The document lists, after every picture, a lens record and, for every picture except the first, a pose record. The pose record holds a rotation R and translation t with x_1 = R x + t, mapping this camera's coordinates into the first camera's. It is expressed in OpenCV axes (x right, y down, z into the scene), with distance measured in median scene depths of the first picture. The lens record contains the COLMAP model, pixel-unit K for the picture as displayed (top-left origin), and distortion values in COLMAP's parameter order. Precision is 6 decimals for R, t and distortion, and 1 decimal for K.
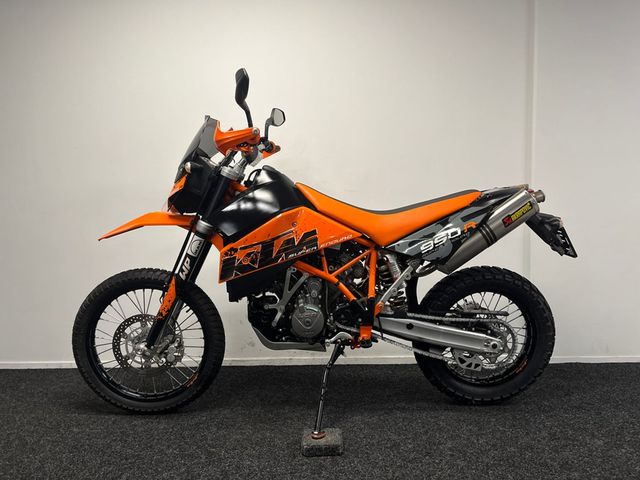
lens RADIAL K [[481.4, 0, 323.1], [0, 481.4, 238.1], [0, 0, 1]] dist [0.066086, -0.085982]
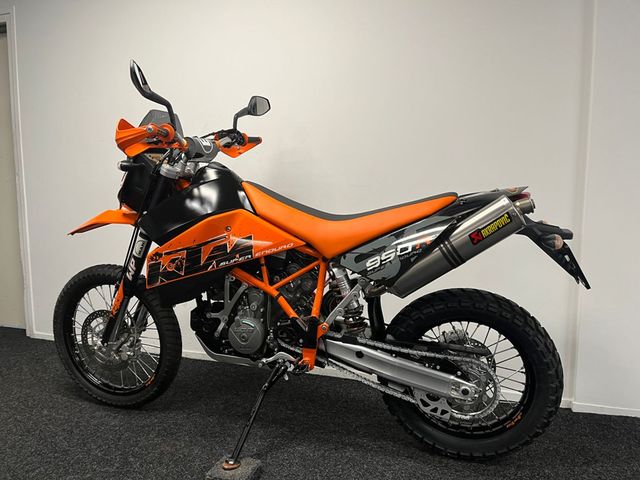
lens RADIAL K [[481.4, 0, 323.1], [0, 481.4, 238.1], [0, 0, 1]] dist [0.066086, -0.085982]
pose [[0.950113, 0.049356, -0.307976, 0.370970], [-0.034468, 0.997968, 0.053598, -0.063288], [0.309996, -0.040309, 0.949883, 0.190194]]
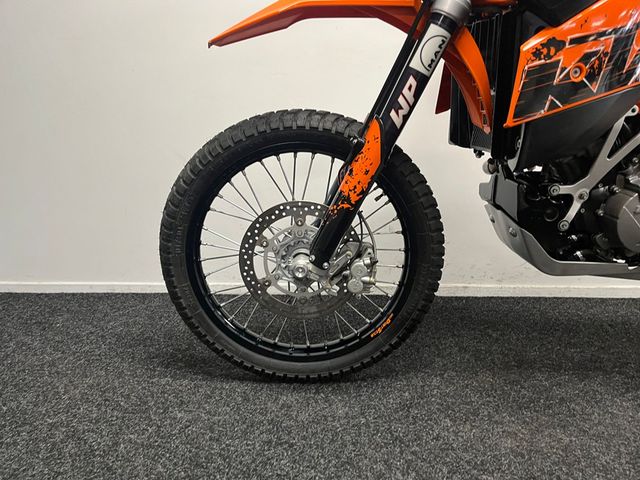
lens RADIAL K [[481.4, 0, 323.1], [0, 481.4, 238.1], [0, 0, 1]] dist [0.066086, -0.085982]
pose [[0.999808, 0.019424, -0.002434, -0.350577], [-0.018789, 0.987056, 0.159274, 0.116496], [0.005496, -0.159198, 0.987231, 0.505203]]
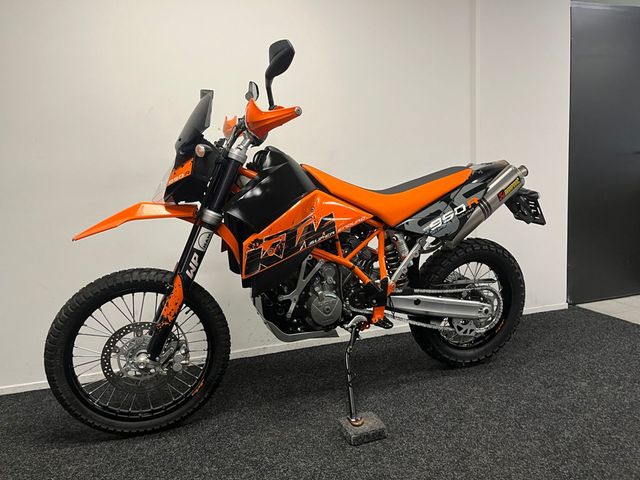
lens RADIAL K [[481.4, 0, 323.1], [0, 481.4, 238.1], [0, 0, 1]] dist [0.066086, -0.085982]
pose [[0.951315, -0.070555, 0.300037, -0.312176], [0.053040, 0.996400, 0.066136, -0.031914], [-0.303623, -0.047002, 0.951632, 0.089919]]
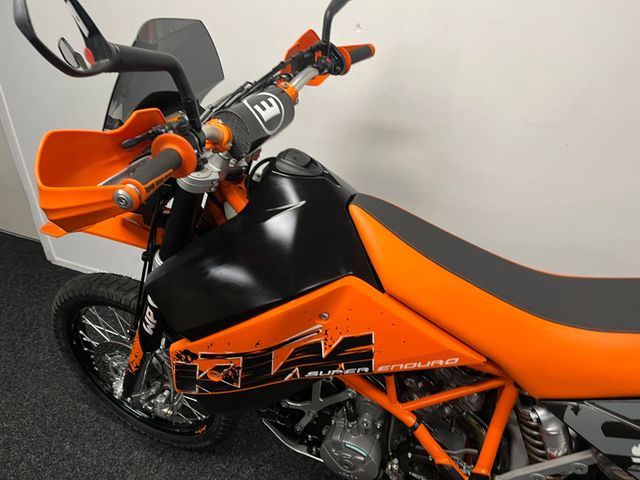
lens RADIAL K [[481.4, 0, 323.1], [0, 481.4, 238.1], [0, 0, 1]] dist [0.066086, -0.085982]
pose [[0.916033, 0.209307, -0.342160, 0.072440], [-0.034735, 0.891241, 0.452198, -0.278753], [0.399596, -0.402344, 0.823676, 0.638904]]
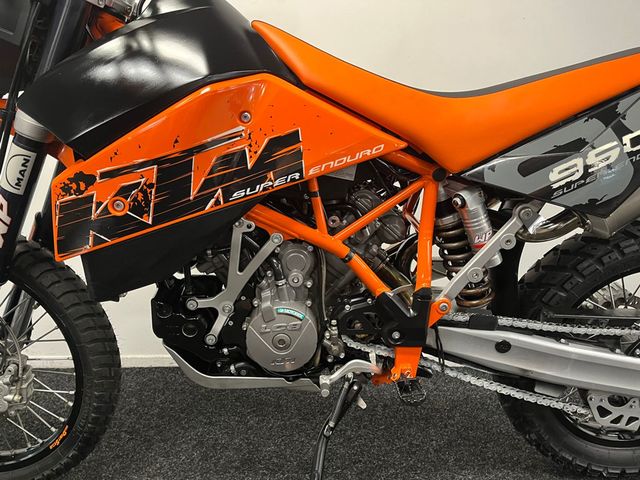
lens RADIAL K [[486.7, 0, 320.0], [0, 486.7, 240.0], [0, 0, 1]] dist [0.068279, -0.100323]
pose [[0.999892, 0.005945, -0.013418, 0.009756], [-0.003934, 0.989394, 0.145203, 0.013685], [0.014139, -0.145134, 0.989311, 0.550742]]
